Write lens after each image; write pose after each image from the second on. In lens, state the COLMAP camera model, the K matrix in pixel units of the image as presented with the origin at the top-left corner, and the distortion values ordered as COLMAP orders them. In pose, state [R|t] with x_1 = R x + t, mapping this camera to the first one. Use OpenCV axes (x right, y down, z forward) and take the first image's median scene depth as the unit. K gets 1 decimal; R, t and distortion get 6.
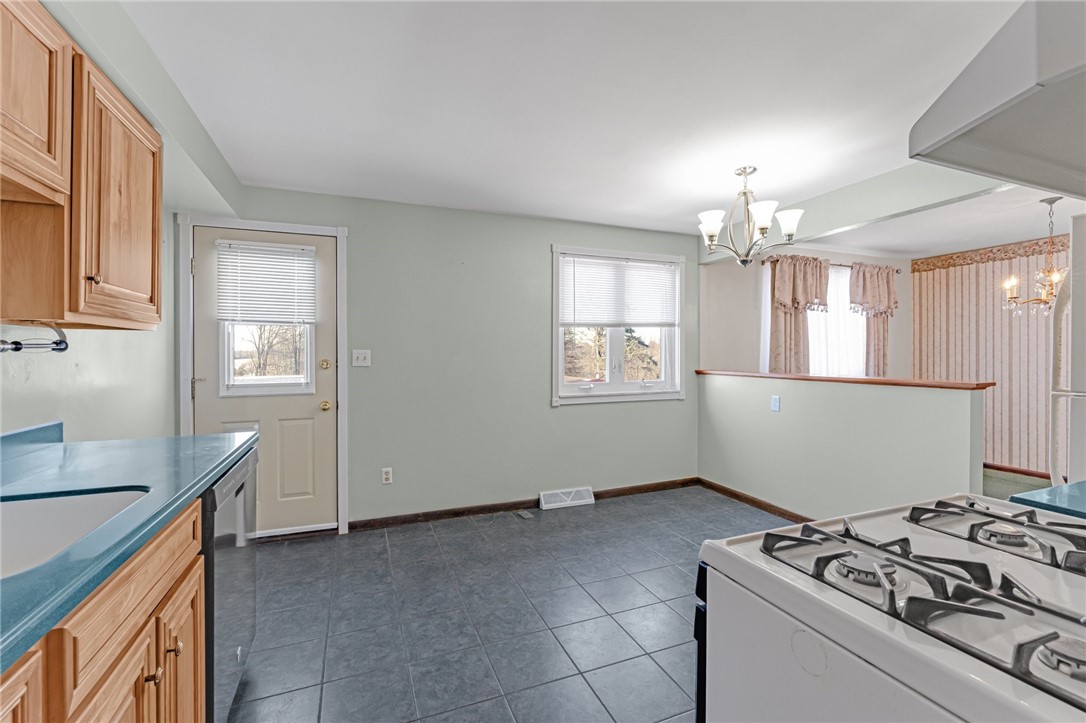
lens RADIAL K [[454.6, 0, 537.0], [0, 454.6, 353.2], [0, 0, 1]] dist [-0.002185, -0.000124]
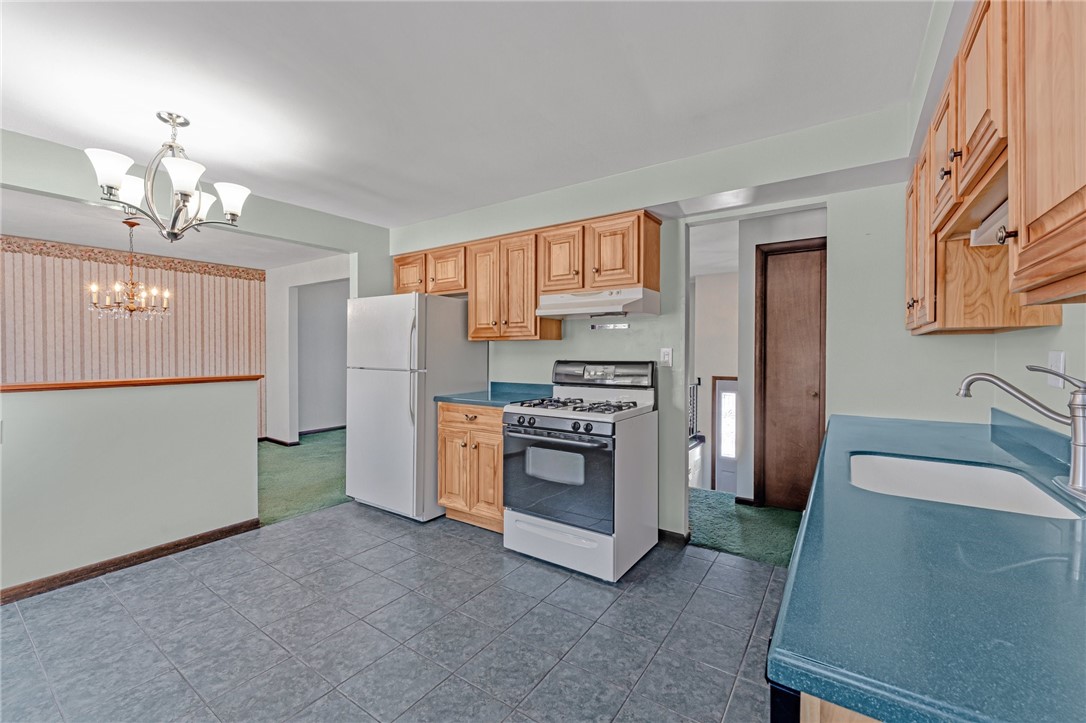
lens RADIAL K [[449.9, 0, 530.2], [0, 449.9, 366.3], [0, 0, 1]] dist [-0.001123, -0.000102]
pose [[-0.532733, -0.025894, 0.845887, -0.467994], [-0.000008, 0.999532, 0.030592, 0.000298], [-0.846283, 0.016291, -0.532484, 0.806051]]
